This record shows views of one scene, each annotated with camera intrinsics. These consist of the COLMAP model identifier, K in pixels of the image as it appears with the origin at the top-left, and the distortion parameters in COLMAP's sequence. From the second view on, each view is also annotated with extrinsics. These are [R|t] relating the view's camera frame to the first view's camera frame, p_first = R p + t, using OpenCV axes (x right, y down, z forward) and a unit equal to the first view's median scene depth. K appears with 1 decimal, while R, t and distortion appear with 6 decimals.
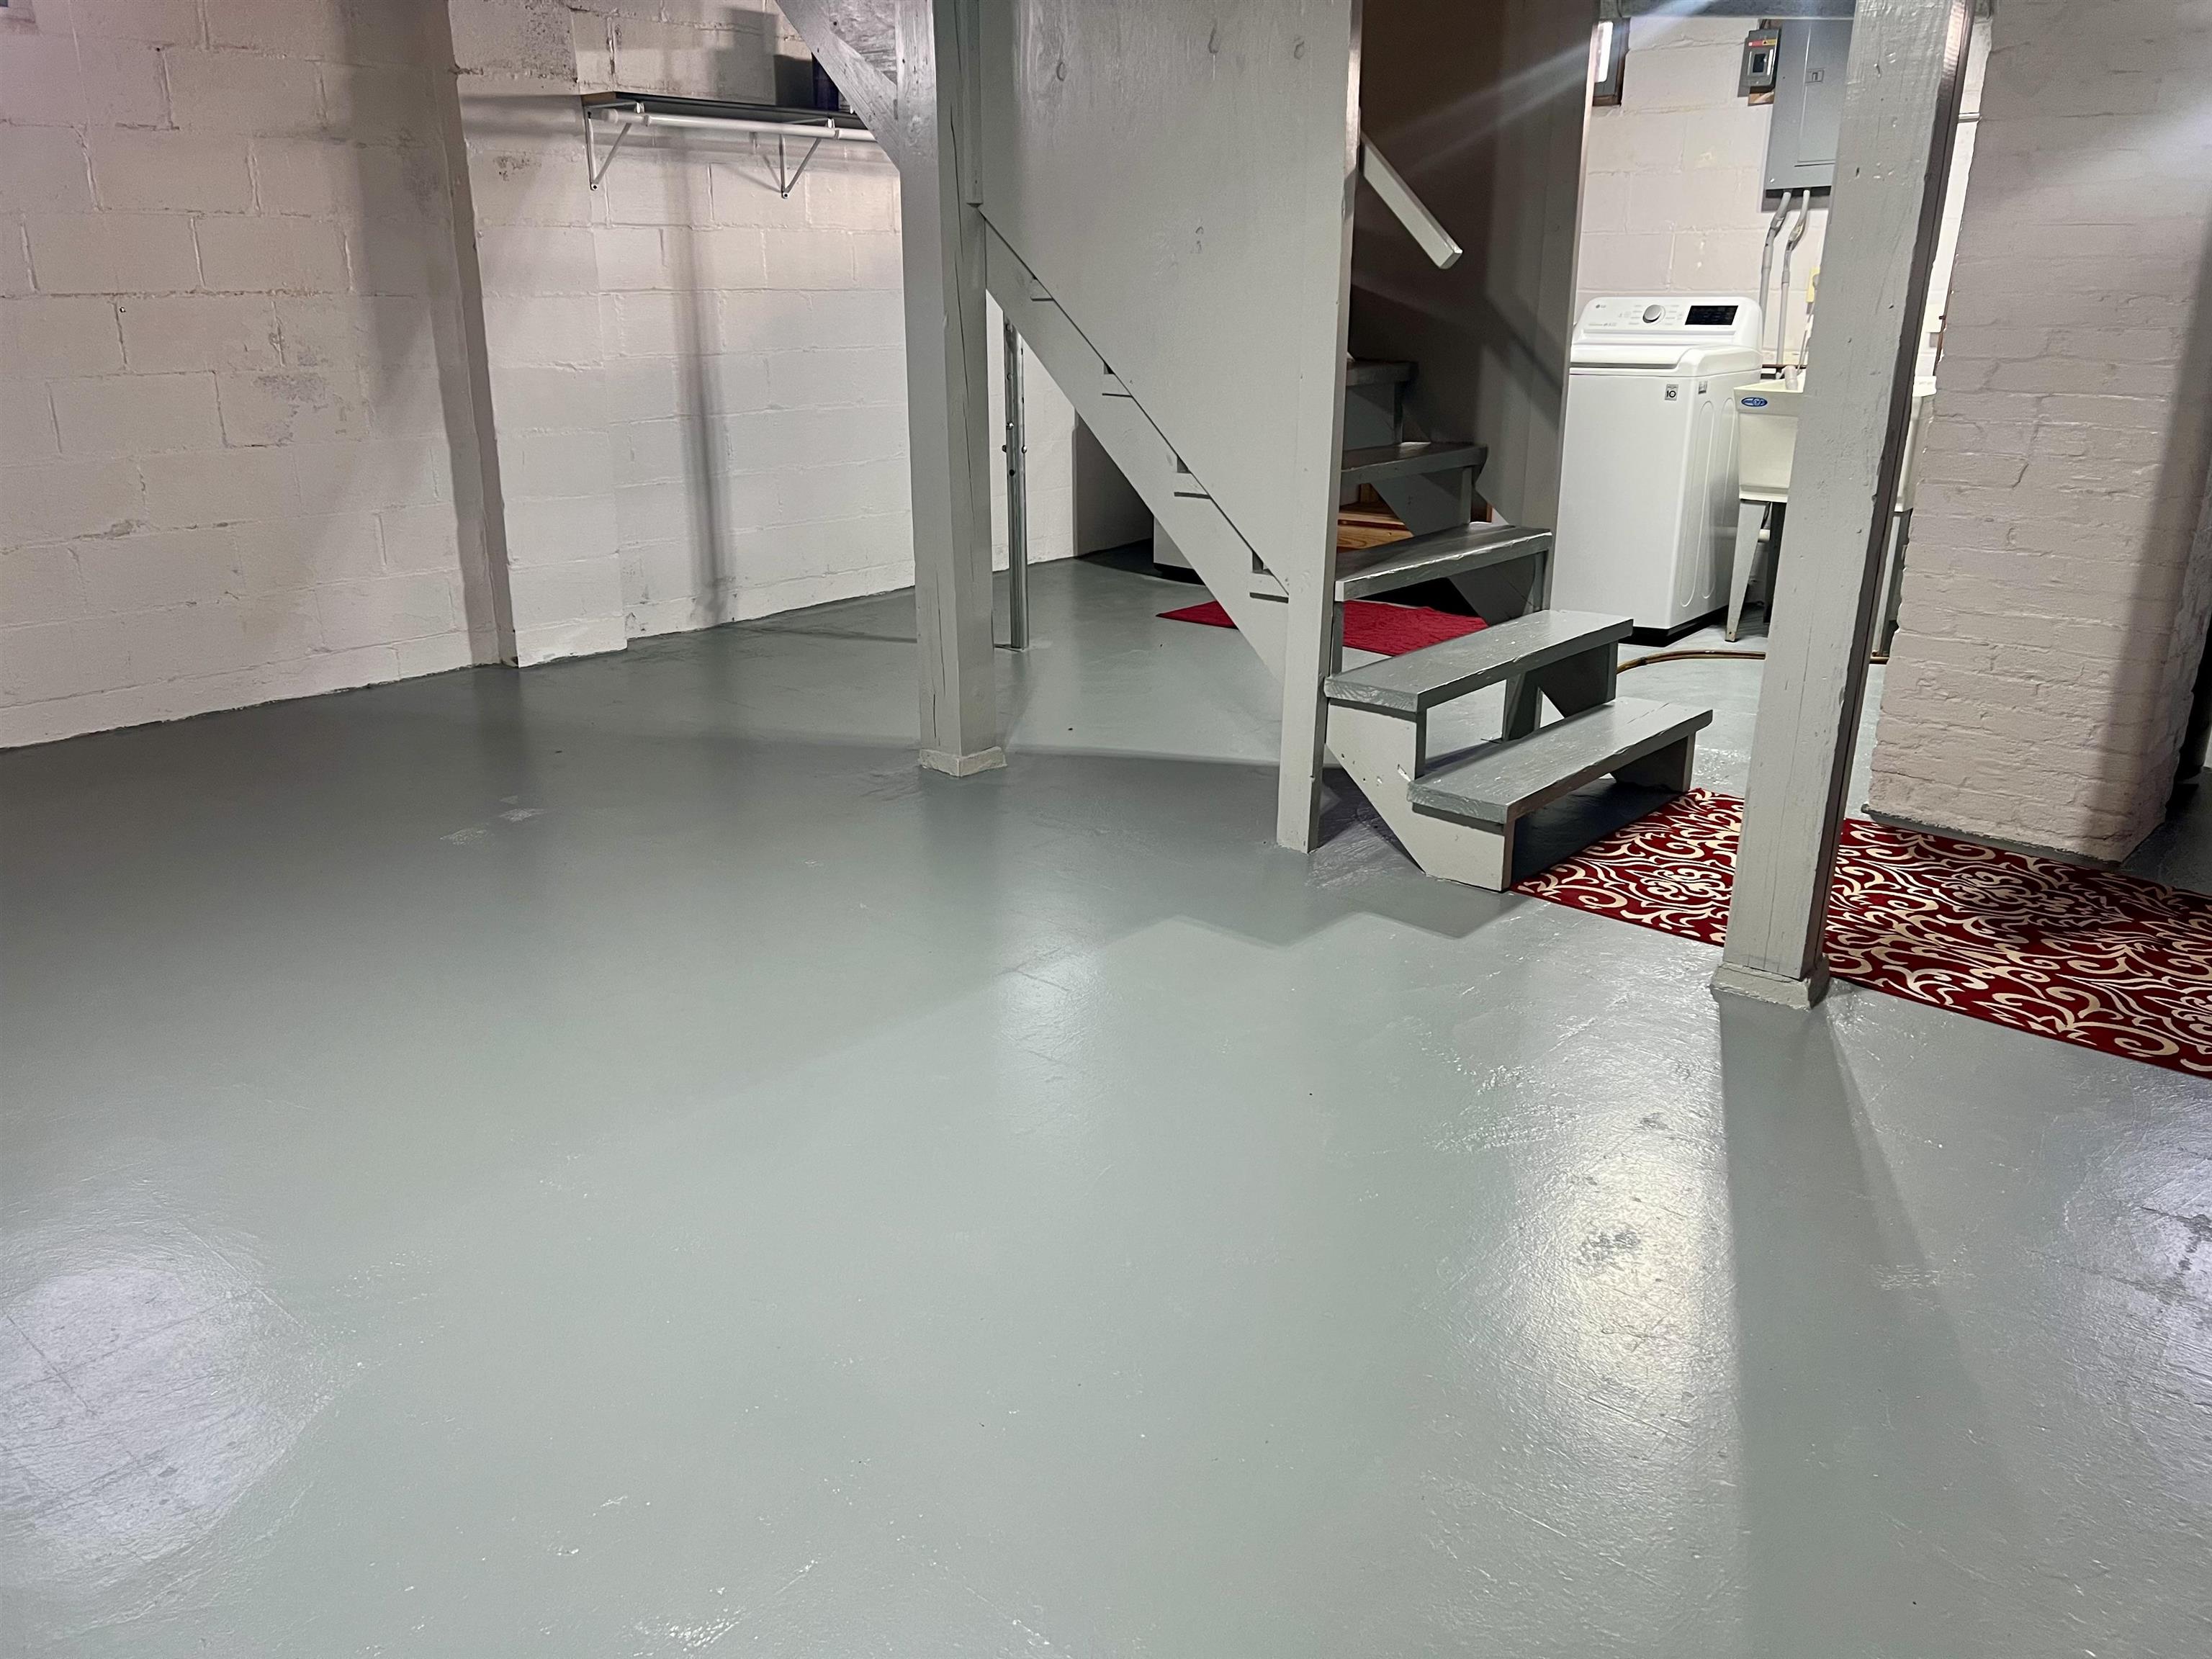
lens RADIAL K [[1688.9, 0, 1106.0], [0, 1688.9, 829.5], [0, 0, 1]] dist [0.046734, -0.050358]
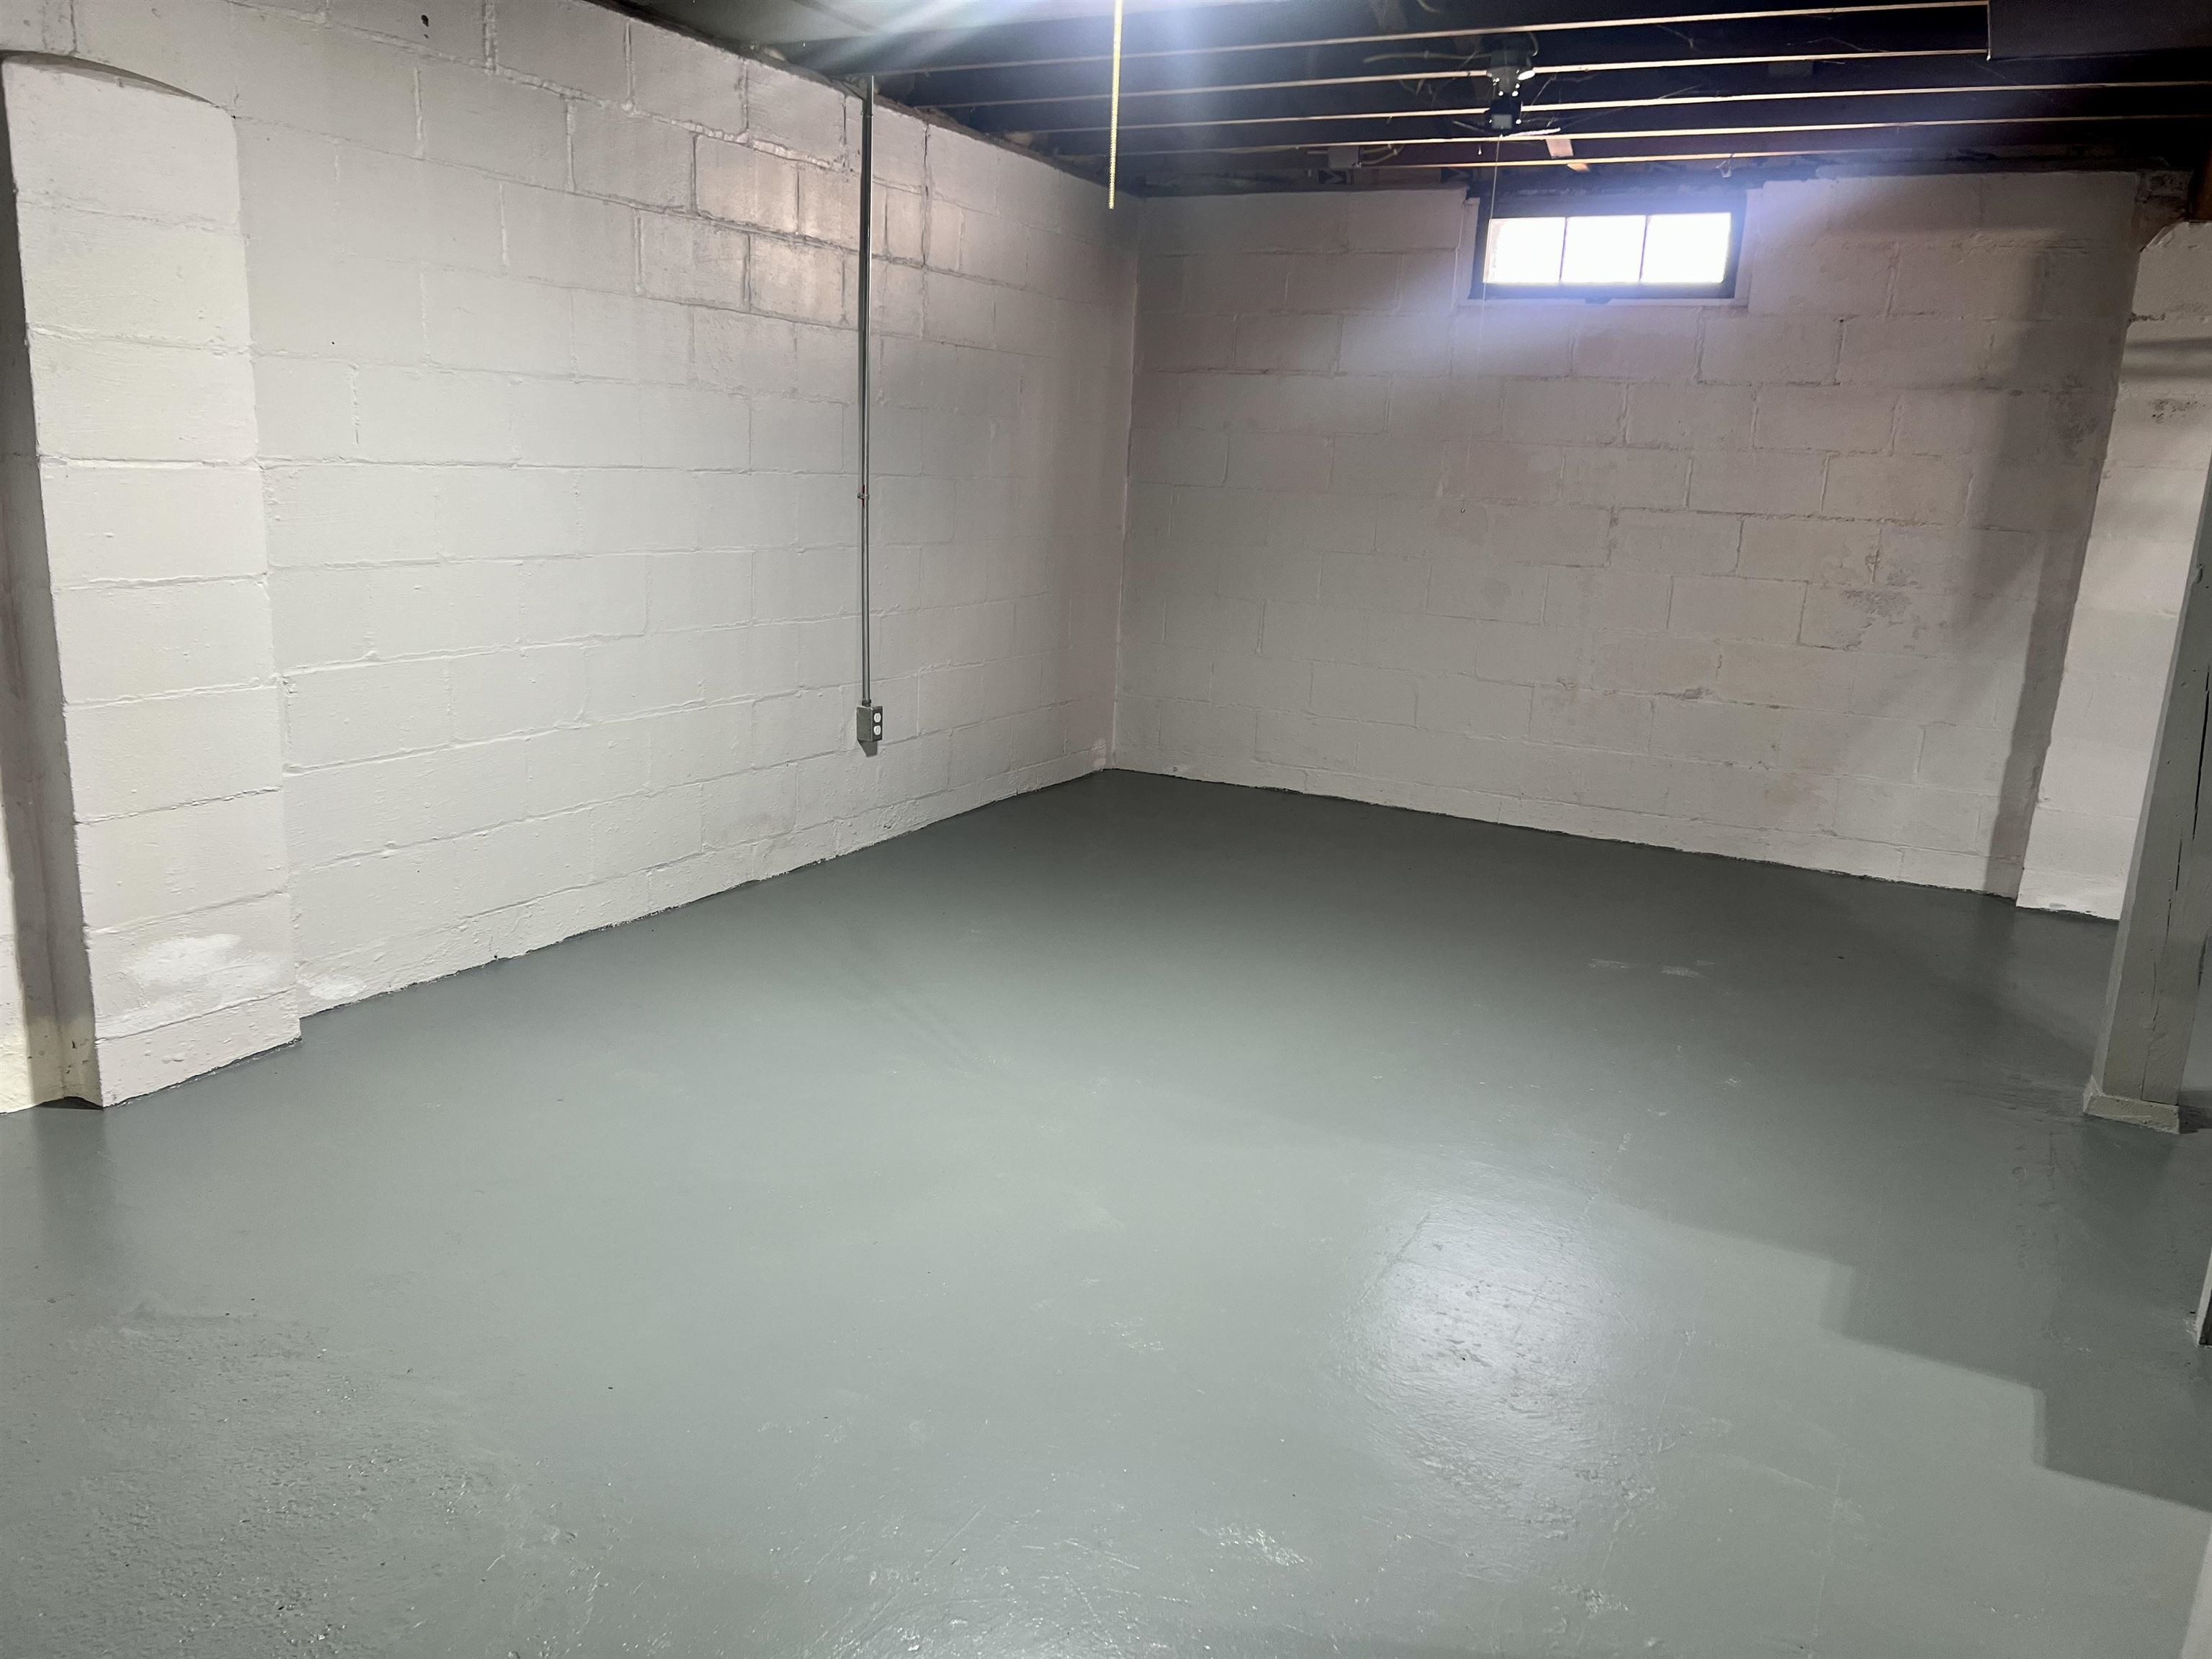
lens RADIAL K [[1688.9, 0, 1106.0], [0, 1688.9, 829.5], [0, 0, 1]] dist [0.046734, -0.050358]
pose [[0.228680, 0.219521, -0.948428, 0.491783], [-0.349062, 0.927952, 0.130618, -0.089436], [0.908769, 0.301190, 0.288831, 0.258926]]
